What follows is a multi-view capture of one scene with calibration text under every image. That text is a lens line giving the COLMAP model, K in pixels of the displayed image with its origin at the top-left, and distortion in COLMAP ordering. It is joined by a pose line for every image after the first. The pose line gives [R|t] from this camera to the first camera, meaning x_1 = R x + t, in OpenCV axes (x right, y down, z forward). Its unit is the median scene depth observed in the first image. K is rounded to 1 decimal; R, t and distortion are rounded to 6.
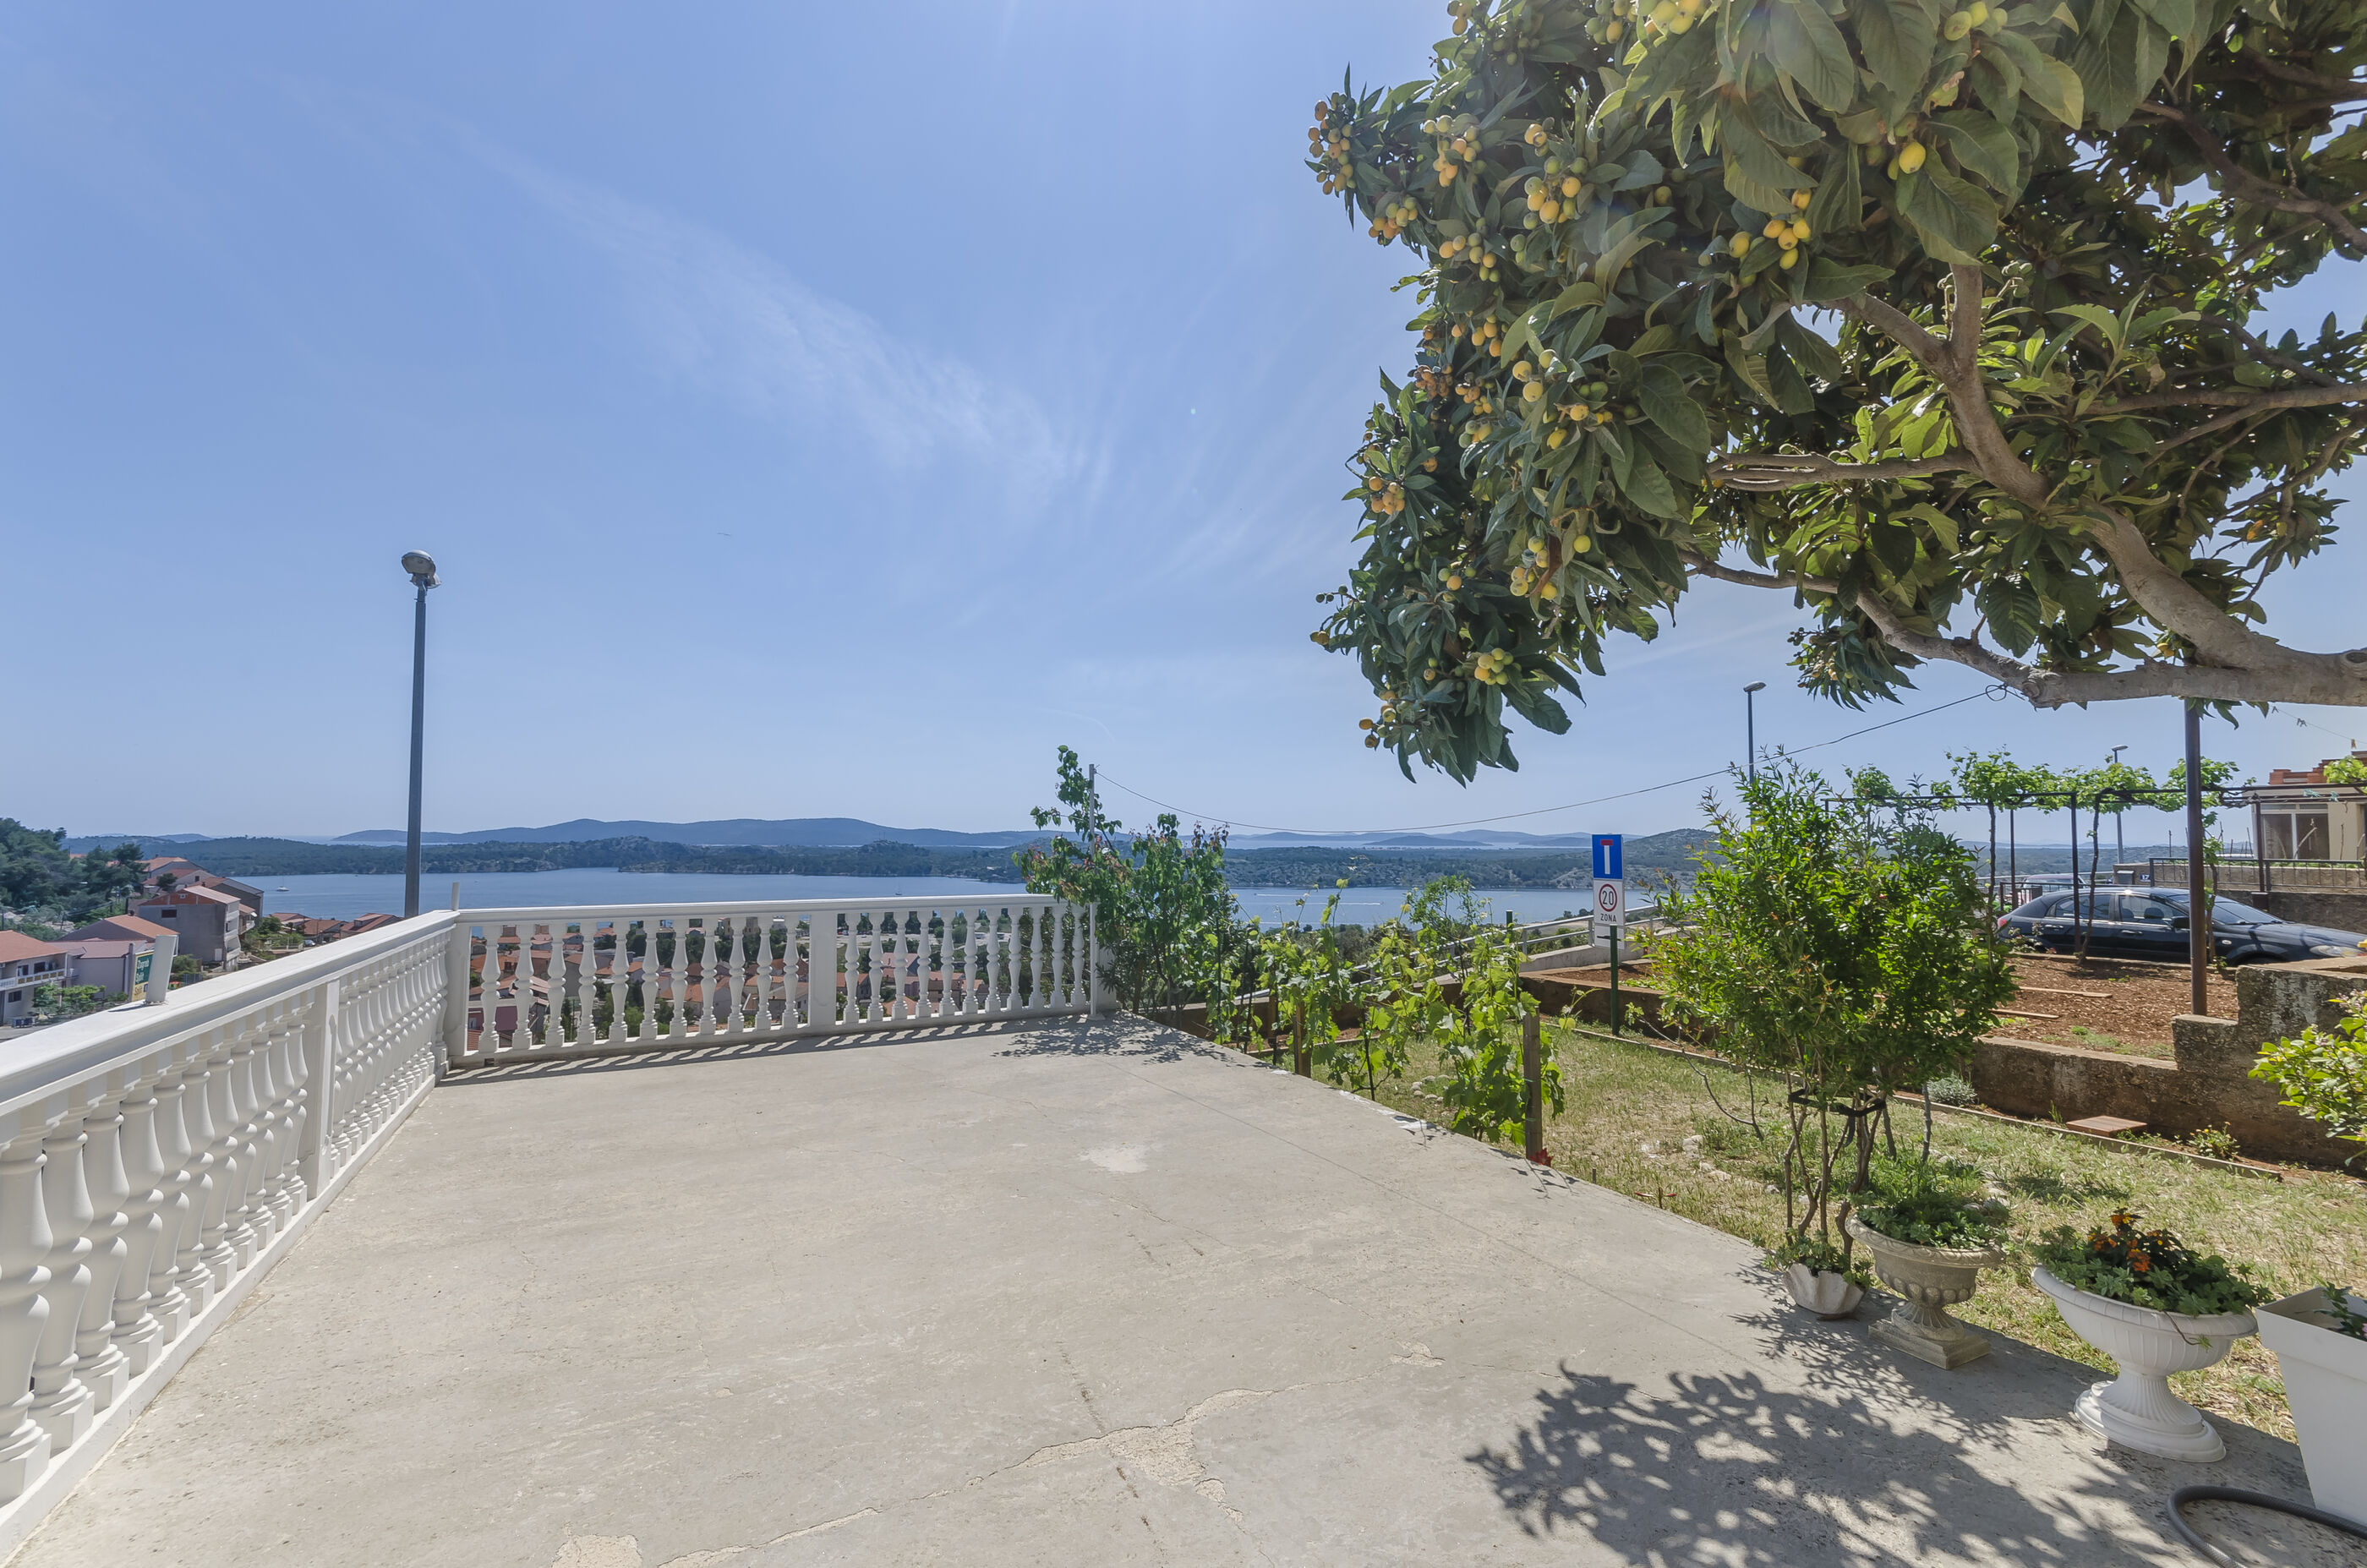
lens RADIAL K [[1033.3, 0, 1194.5], [0, 1033.3, 783.6], [0, 0, 1]] dist [0.009742, -0.001180]
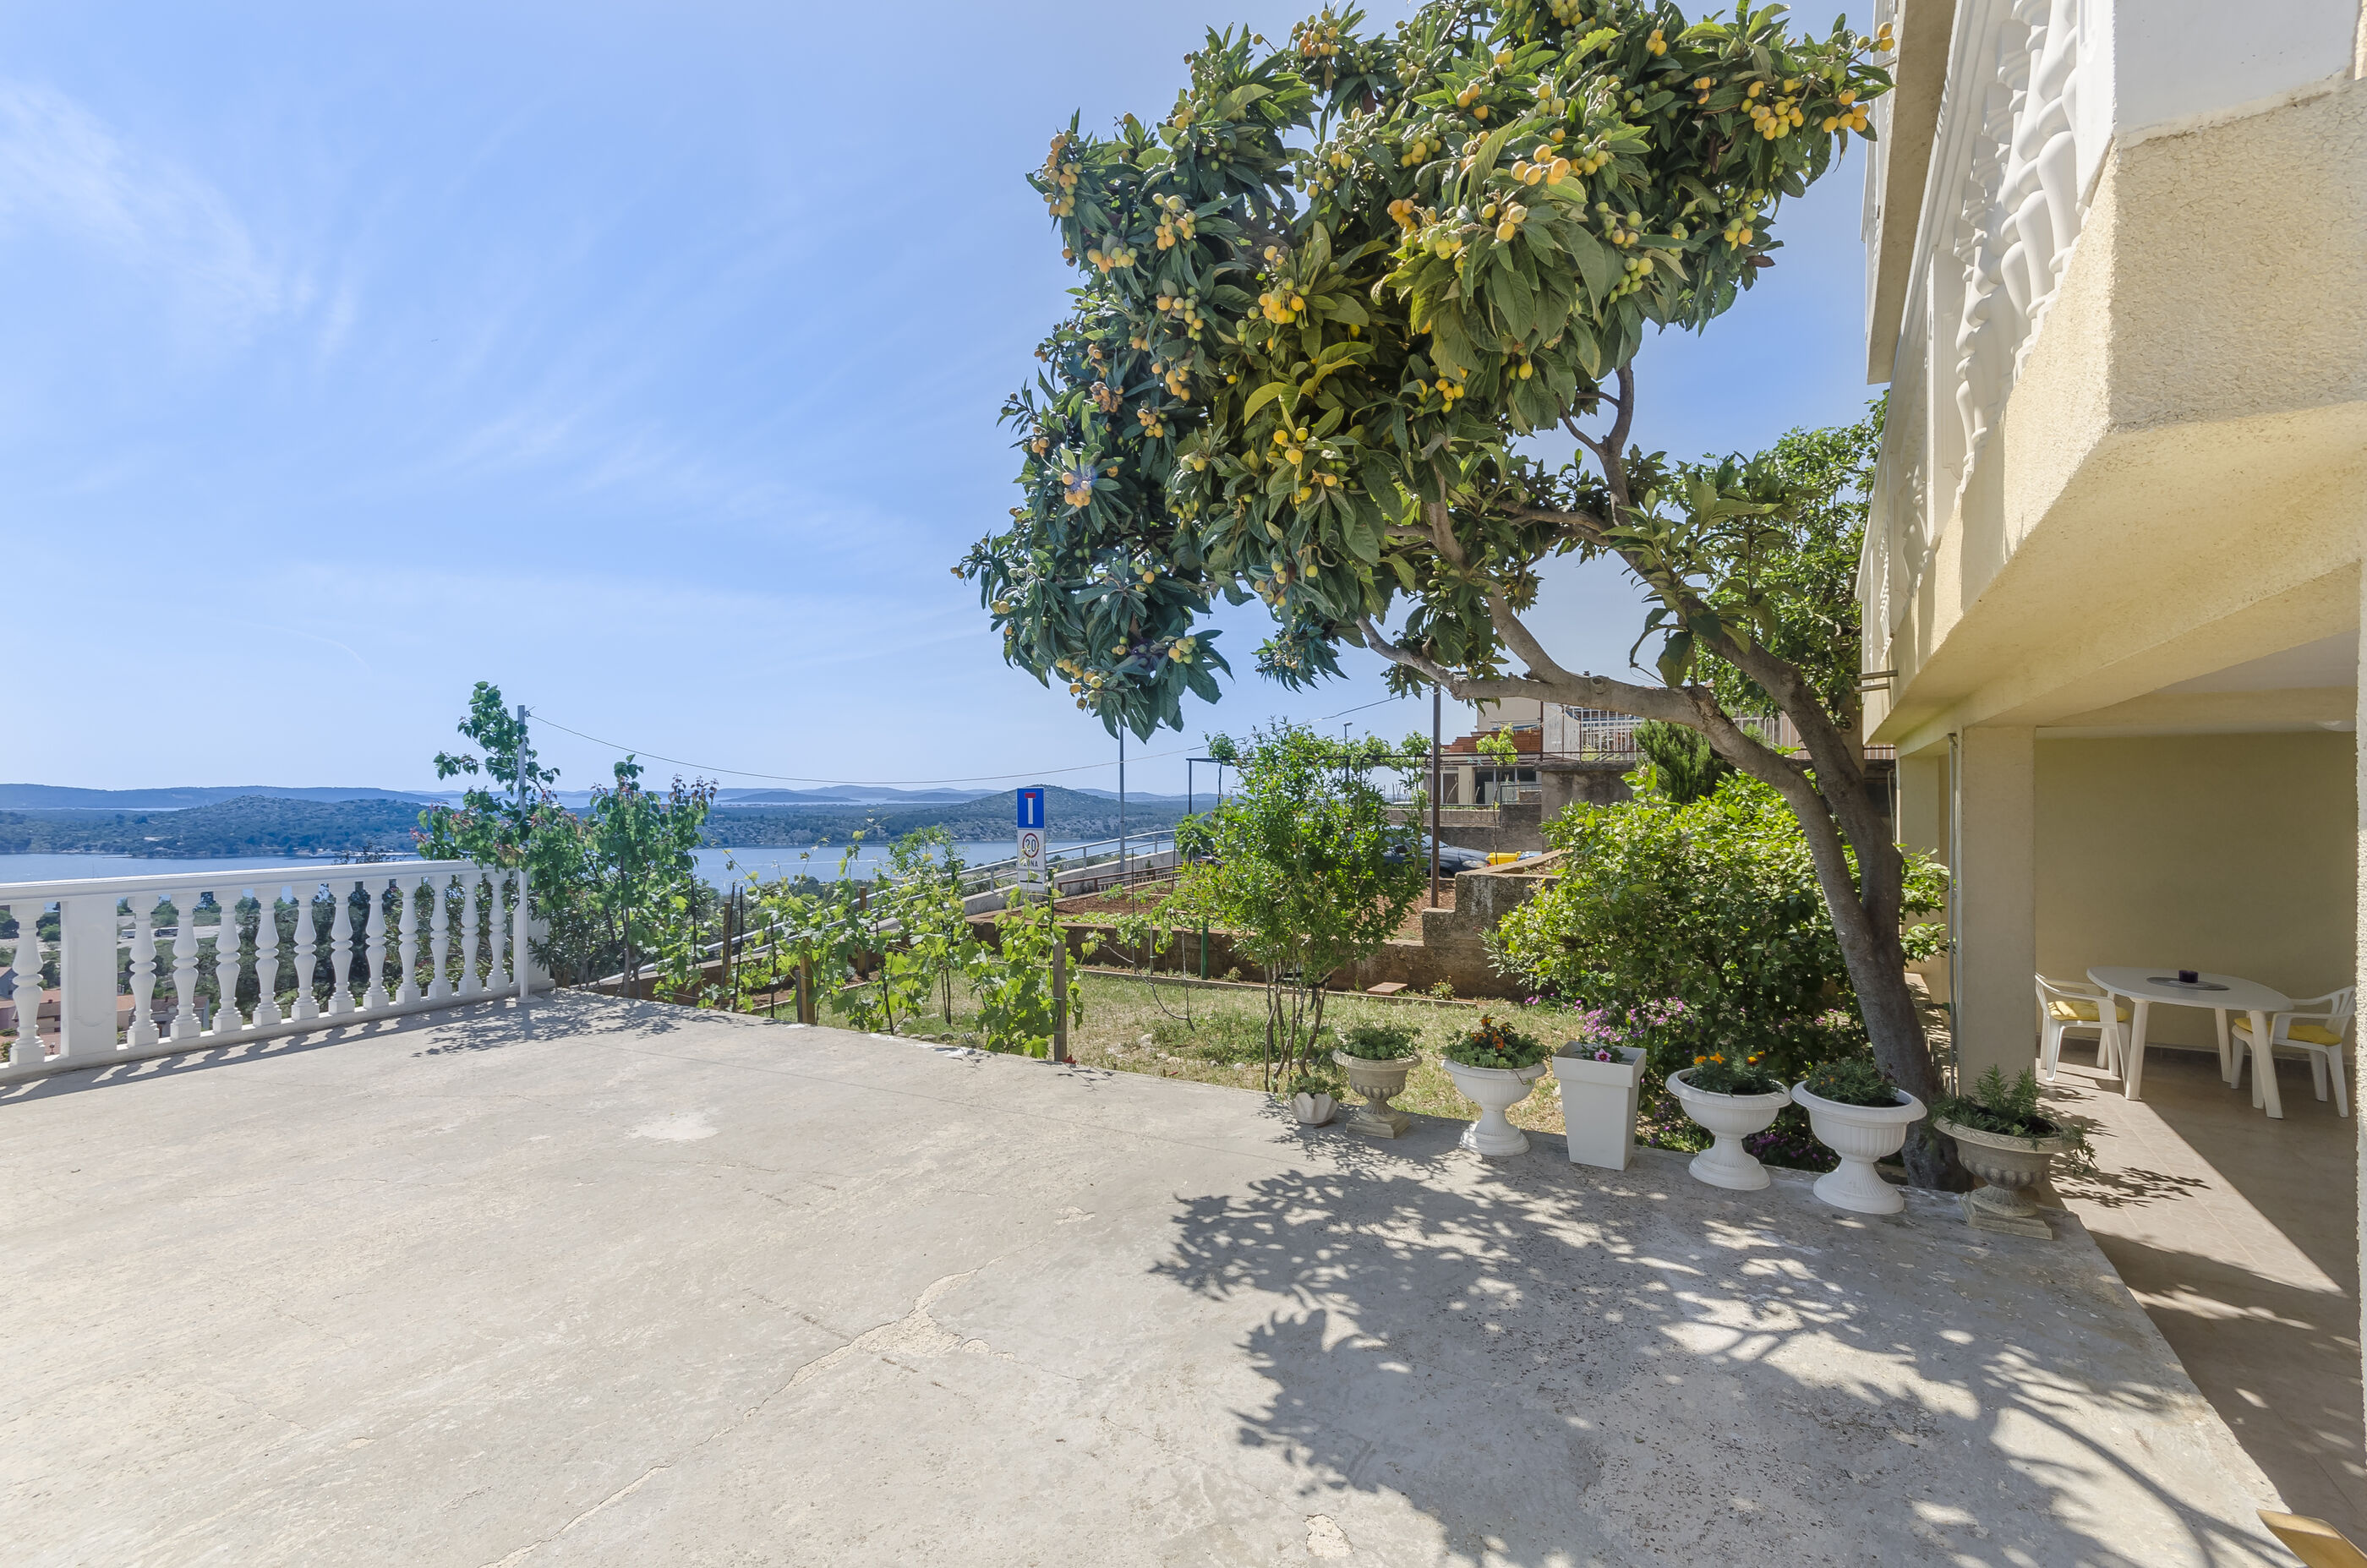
lens RADIAL K [[1033.3, 0, 1194.6], [0, 1033.3, 786.2], [0, 0, 1]] dist [0.009742, -0.001180]
pose [[0.829137, 0.000037, 0.559046, -0.251758], [-0.025217, 0.998985, 0.037333, 0.004326], [-0.558477, -0.045052, 0.828296, -0.037193]]
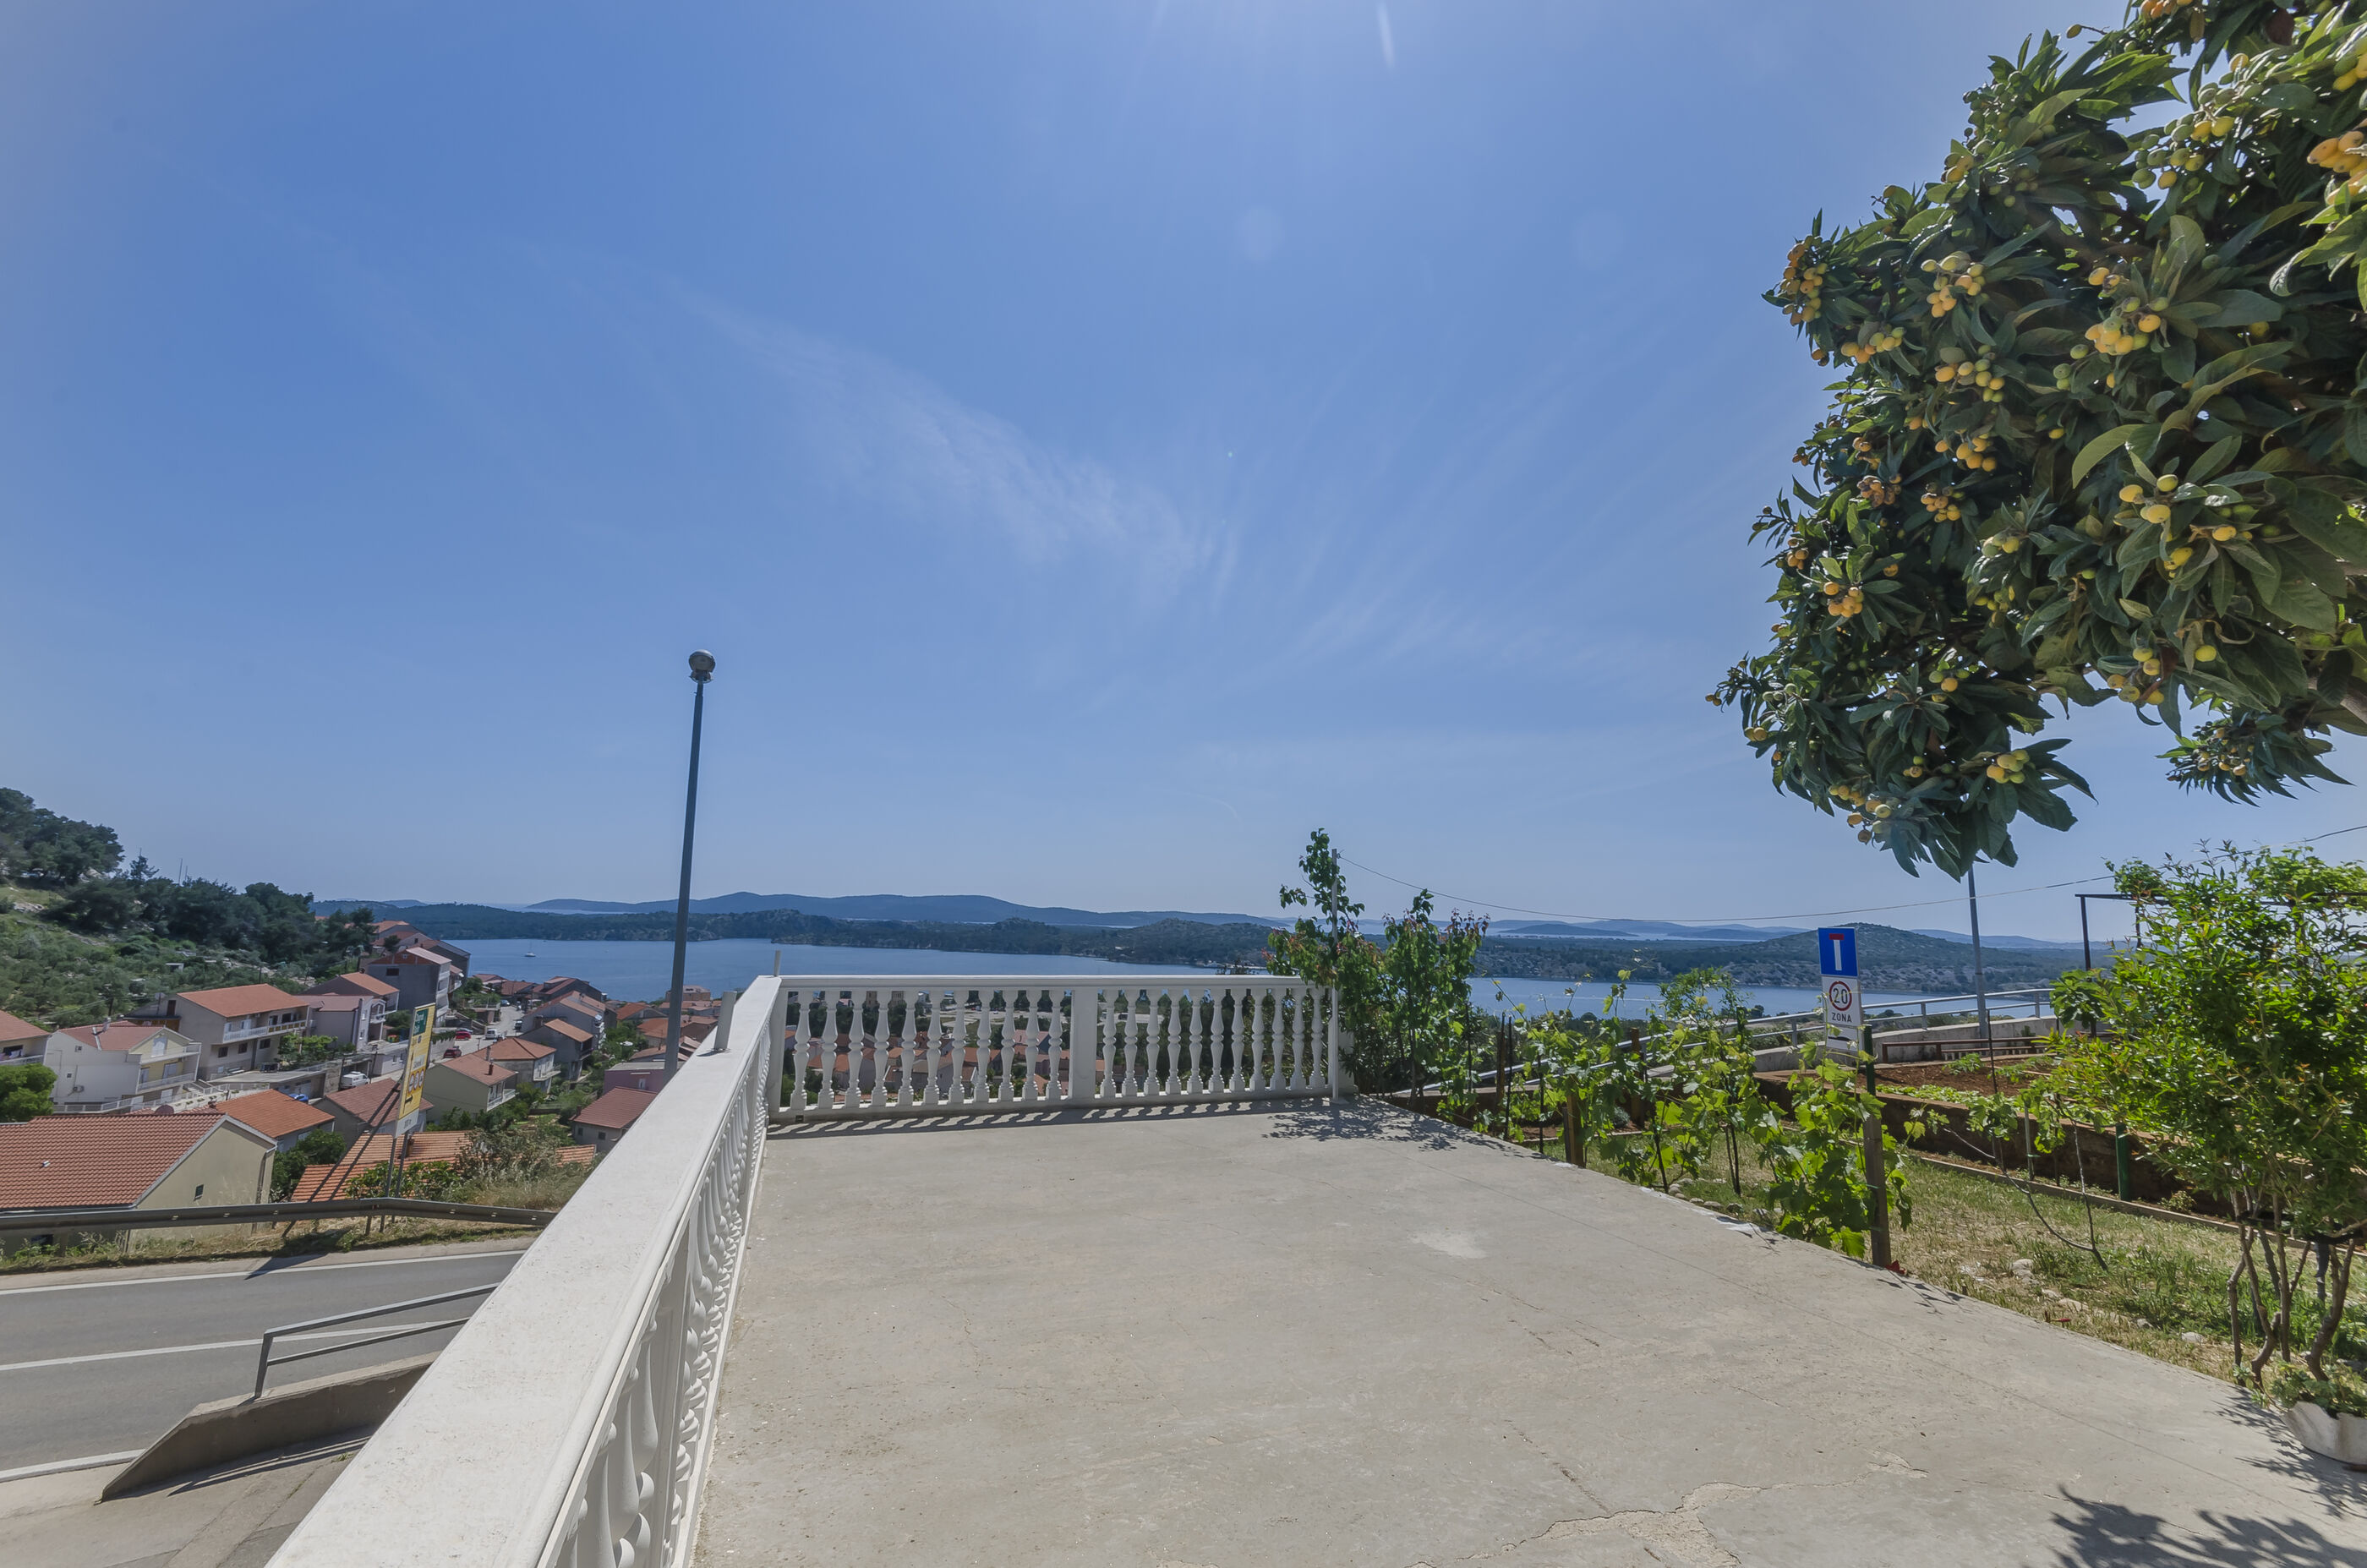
lens RADIAL K [[1033.3, 0, 1193.6], [0, 1033.3, 787.9], [0, 0, 1]] dist [0.009742, -0.001180]
pose [[0.992385, 0.004420, -0.123094, -0.239013], [-0.013629, 0.997160, -0.074068, -0.001944], [0.122417, 0.075181, 0.989627, -0.073058]]
